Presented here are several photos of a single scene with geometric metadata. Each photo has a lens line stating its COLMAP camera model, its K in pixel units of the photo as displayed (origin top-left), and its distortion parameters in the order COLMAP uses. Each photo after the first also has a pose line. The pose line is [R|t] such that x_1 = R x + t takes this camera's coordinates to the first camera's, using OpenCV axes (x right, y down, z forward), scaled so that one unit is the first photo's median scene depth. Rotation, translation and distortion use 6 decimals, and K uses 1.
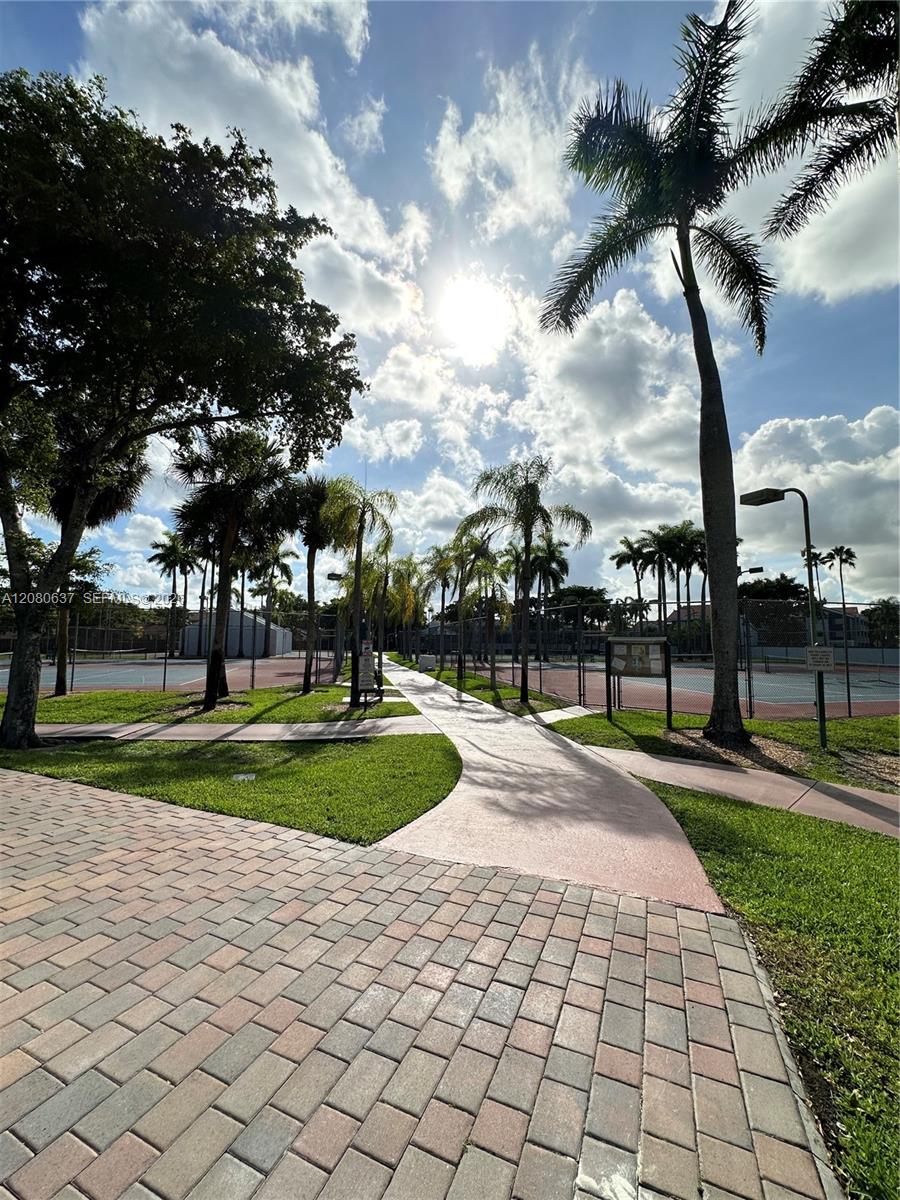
lens RADIAL K [[478.2, 0, 450.0], [0, 478.2, 600.0], [0, 0, 1]] dist [-0.000089, -0.000006]
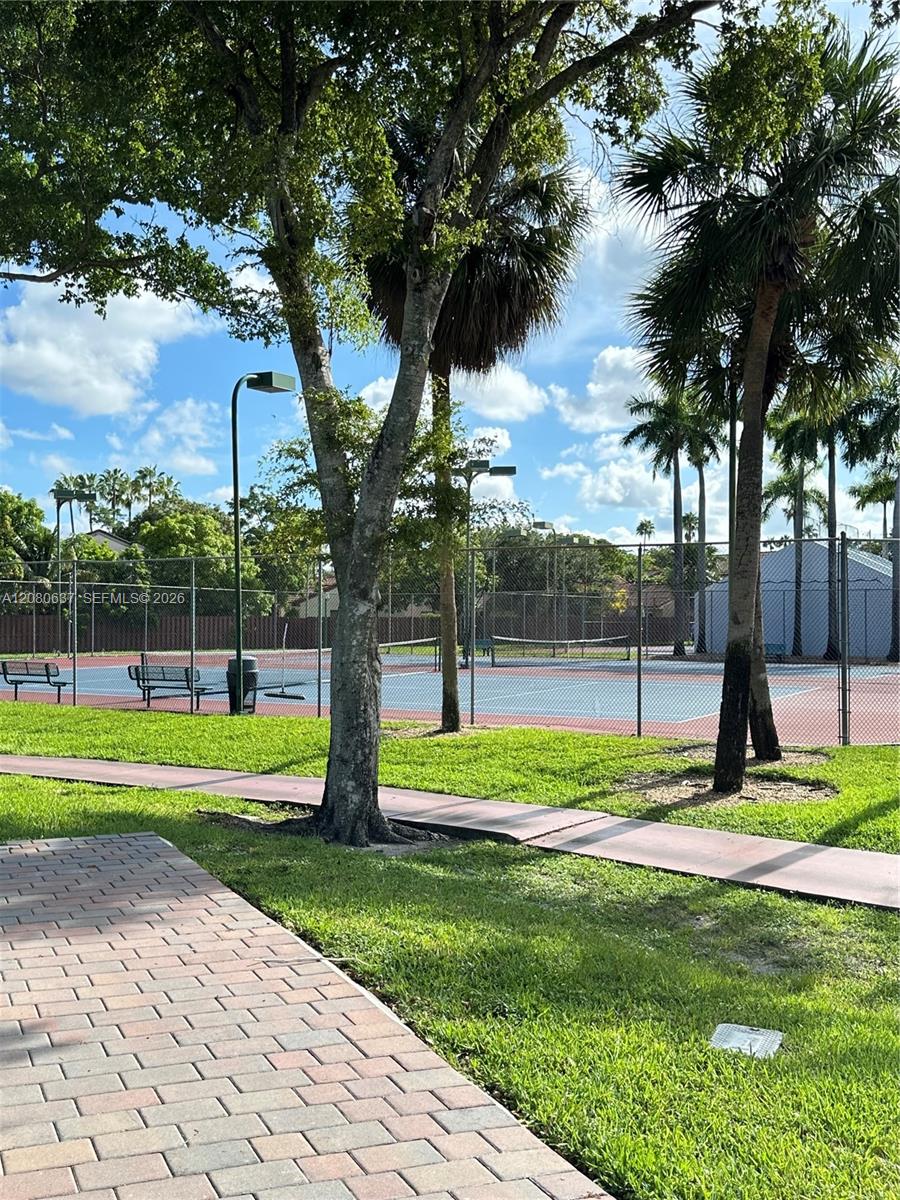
lens RADIAL K [[1182.3, 0, 447.2], [0, 1182.3, 608.9], [0, 0, 1]] dist [0.232252, -0.585273]
pose [[0.744204, -0.010889, -0.667864, -0.016630], [0.061868, 0.996693, 0.052689, 0.013104], [0.665081, -0.080531, 0.742416, 0.124101]]
